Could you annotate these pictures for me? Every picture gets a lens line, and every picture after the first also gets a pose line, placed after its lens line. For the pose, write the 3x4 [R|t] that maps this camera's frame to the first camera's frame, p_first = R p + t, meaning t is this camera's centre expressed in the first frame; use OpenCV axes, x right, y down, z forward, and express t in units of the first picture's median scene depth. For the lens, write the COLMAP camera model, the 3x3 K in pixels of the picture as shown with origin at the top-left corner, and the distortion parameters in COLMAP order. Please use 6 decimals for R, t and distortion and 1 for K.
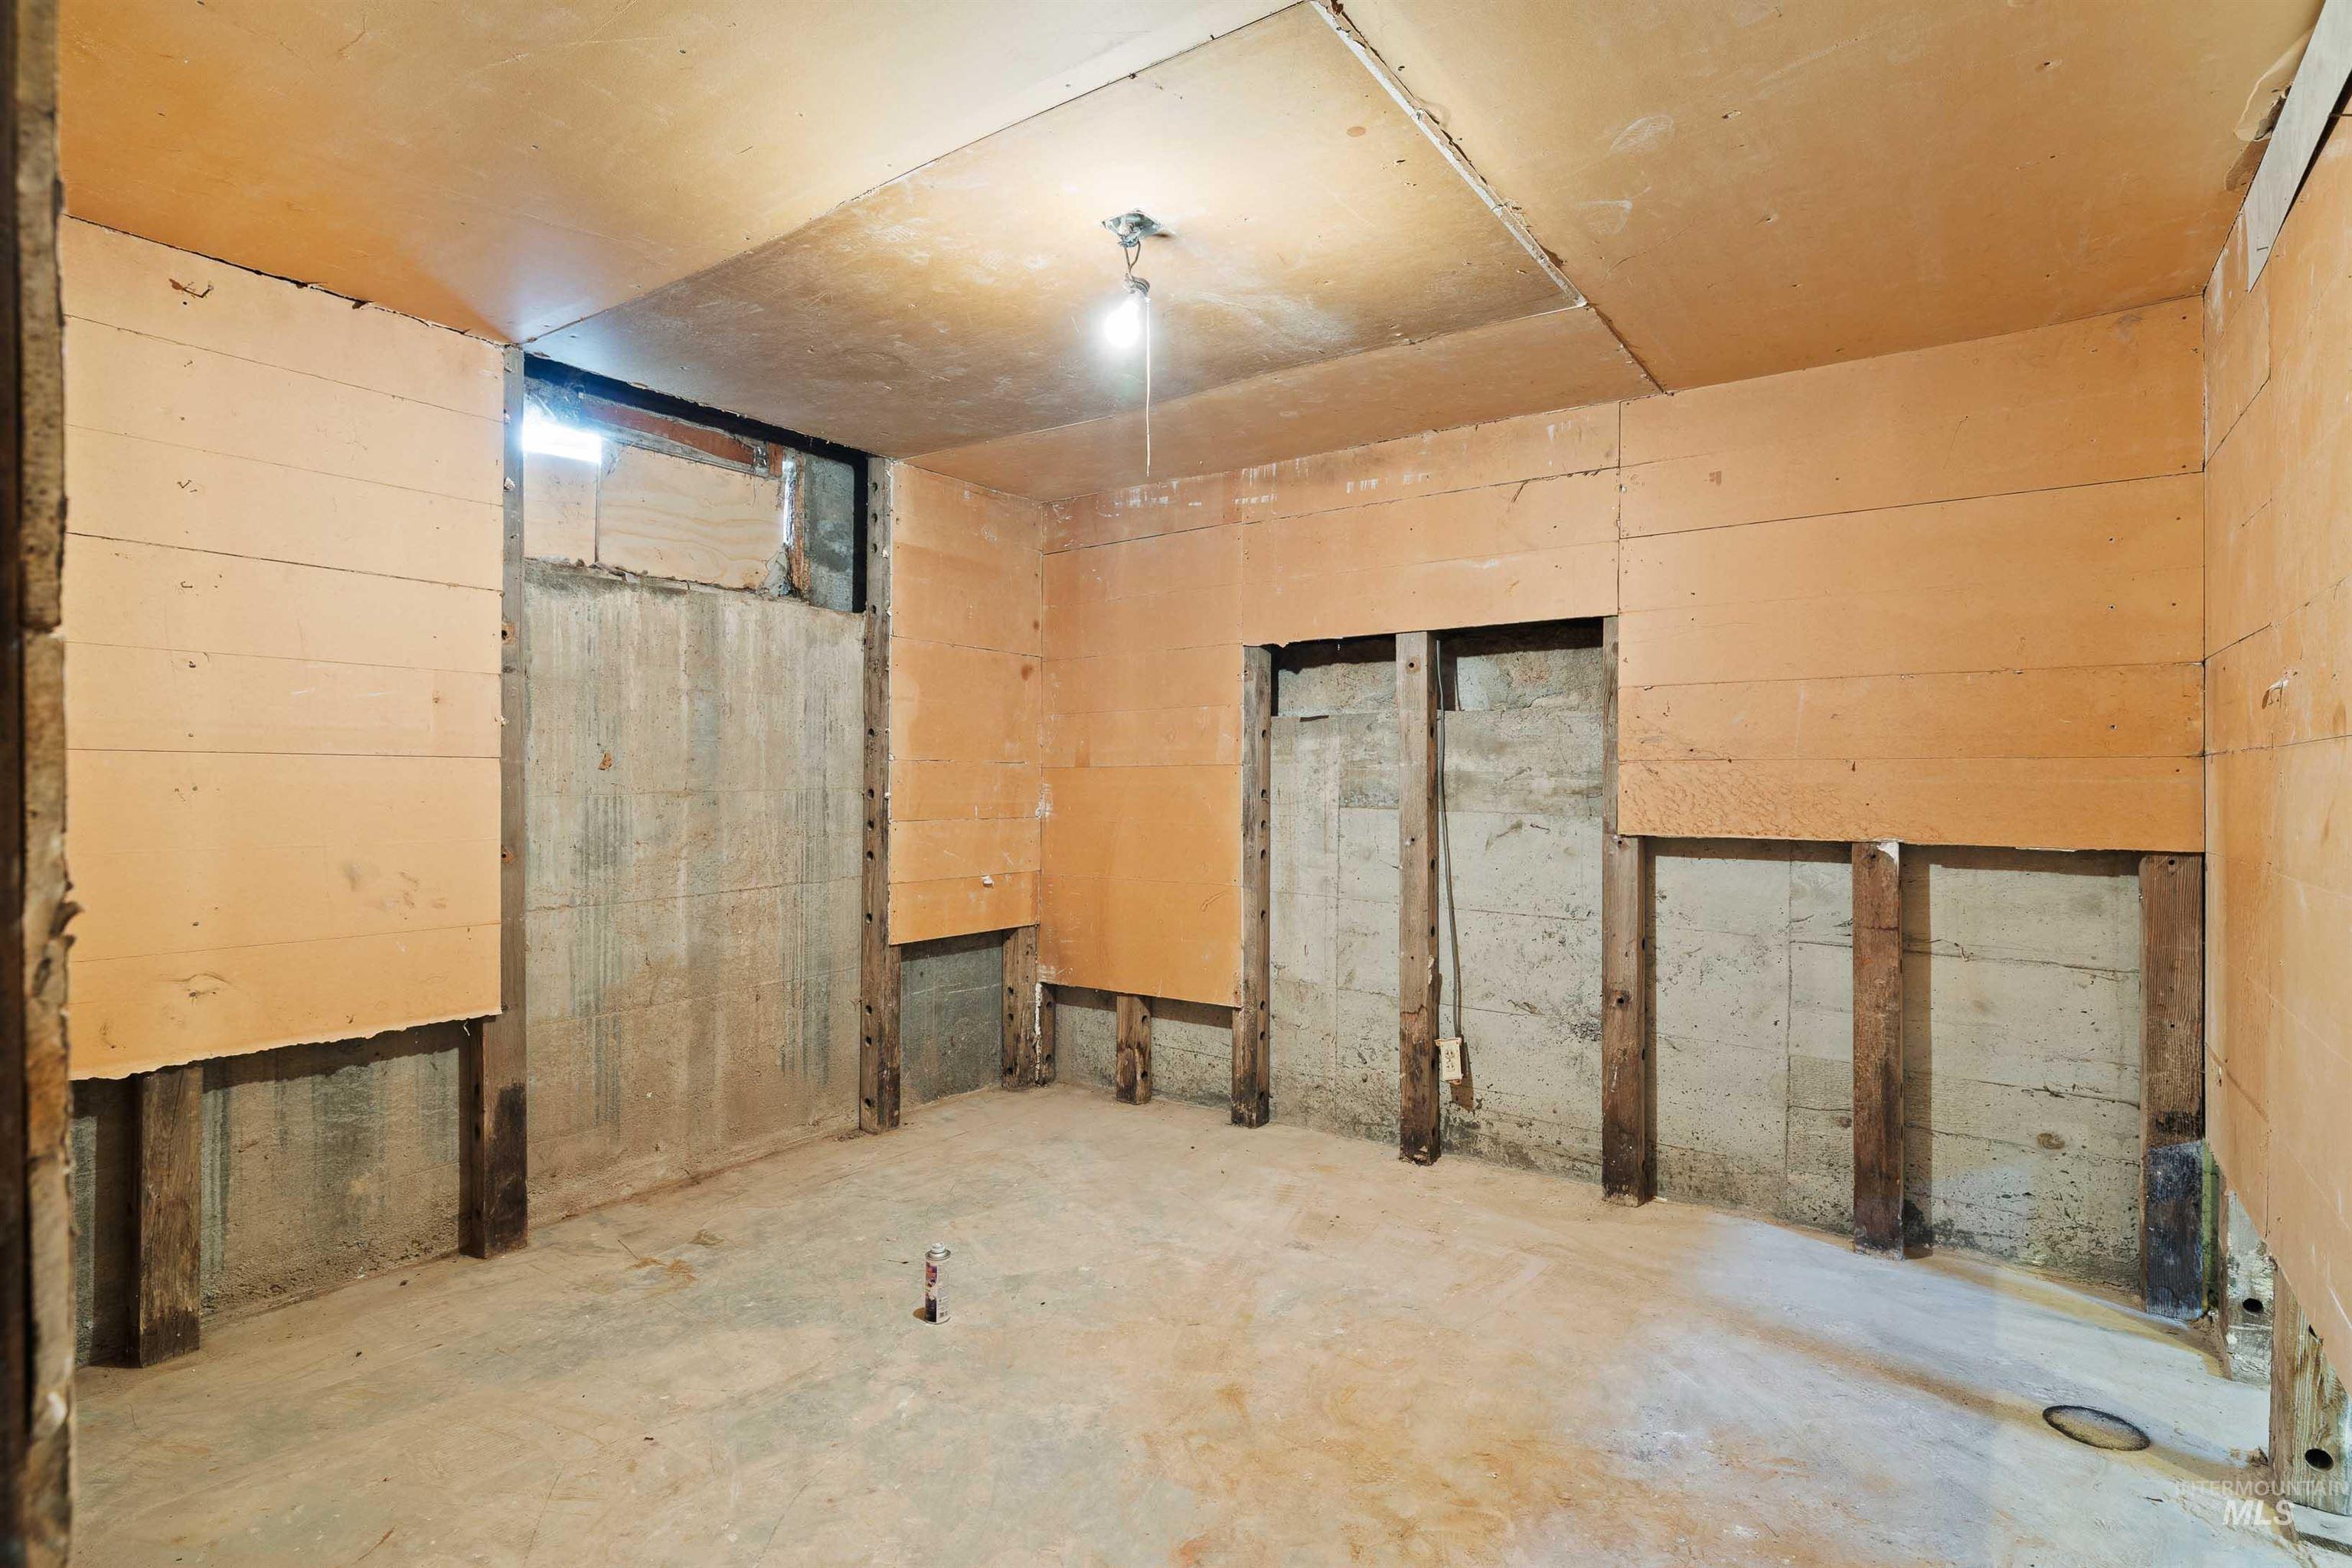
lens RADIAL K [[1148.6, 0, 1181.7], [0, 1148.6, 780.5], [0, 0, 1]] dist [0.001784, 0.000206]
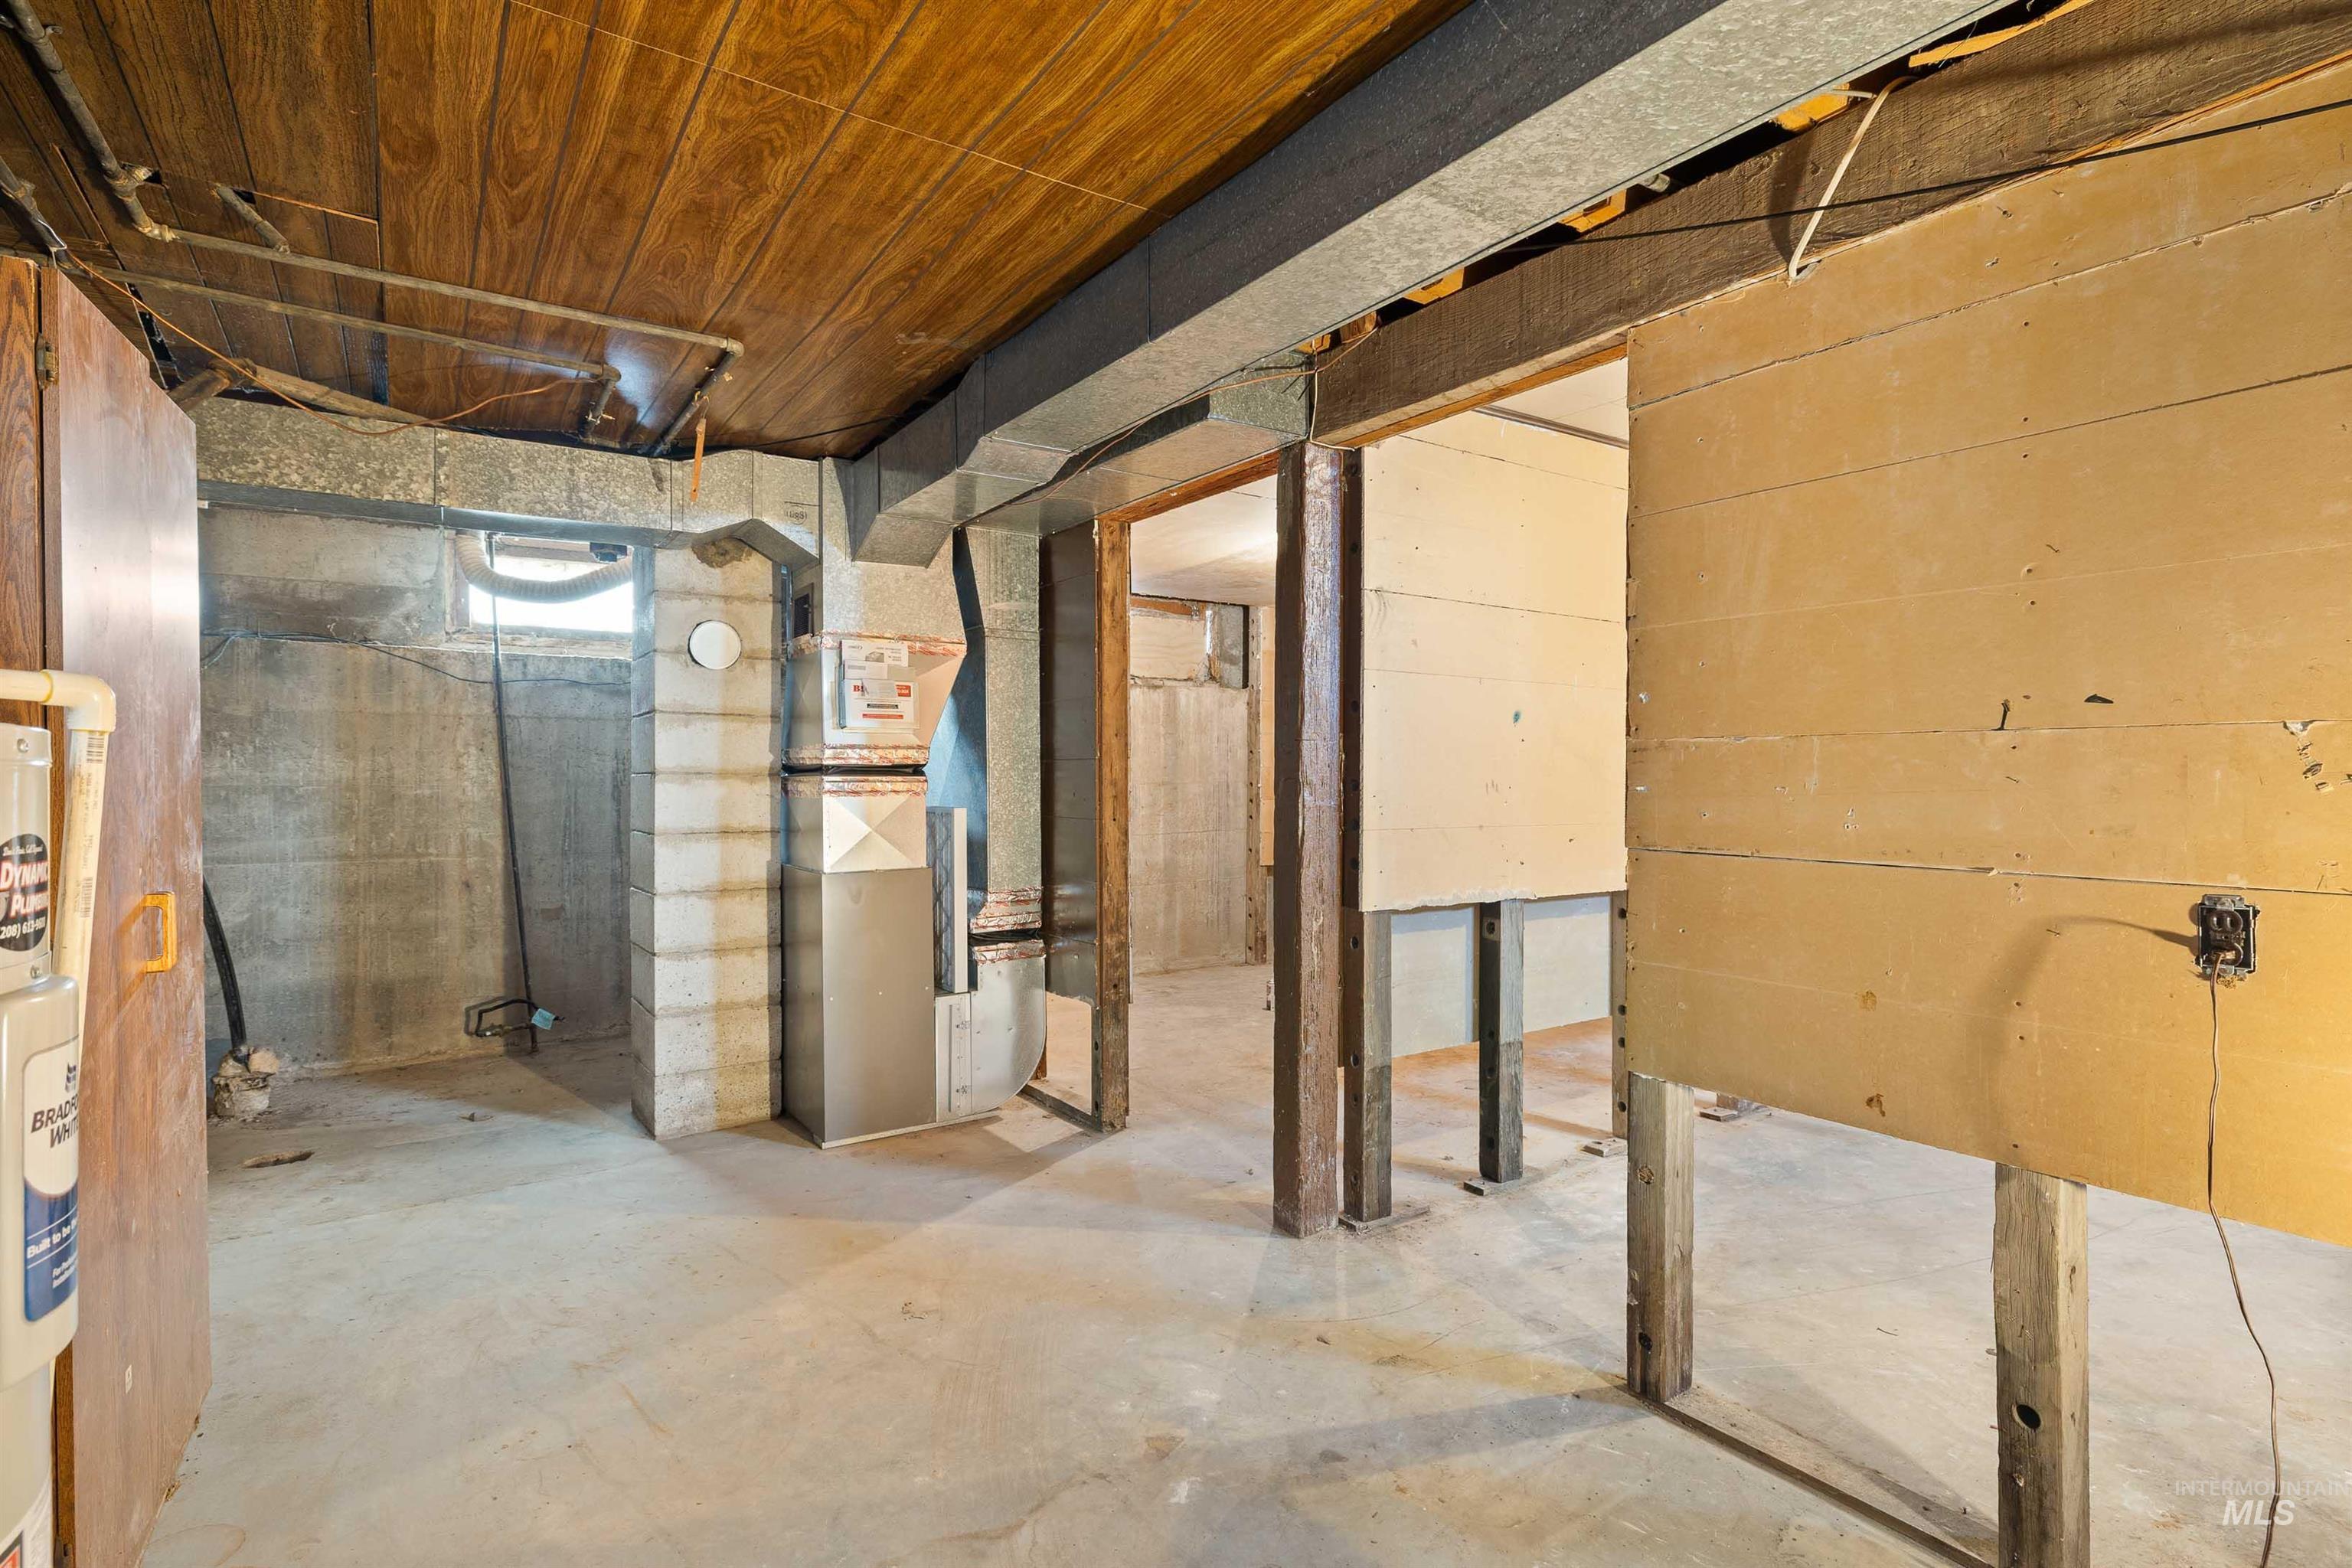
lens RADIAL K [[1148.6, 0, 1175.2], [0, 1148.6, 785.4], [0, 0, 1]] dist [0.001784, 0.000206]
pose [[0.935565, -0.000721, -0.353153, 0.284433], [0.002552, 0.999986, 0.004720, 0.003279], [0.353145, -0.005317, 0.935554, -0.824389]]
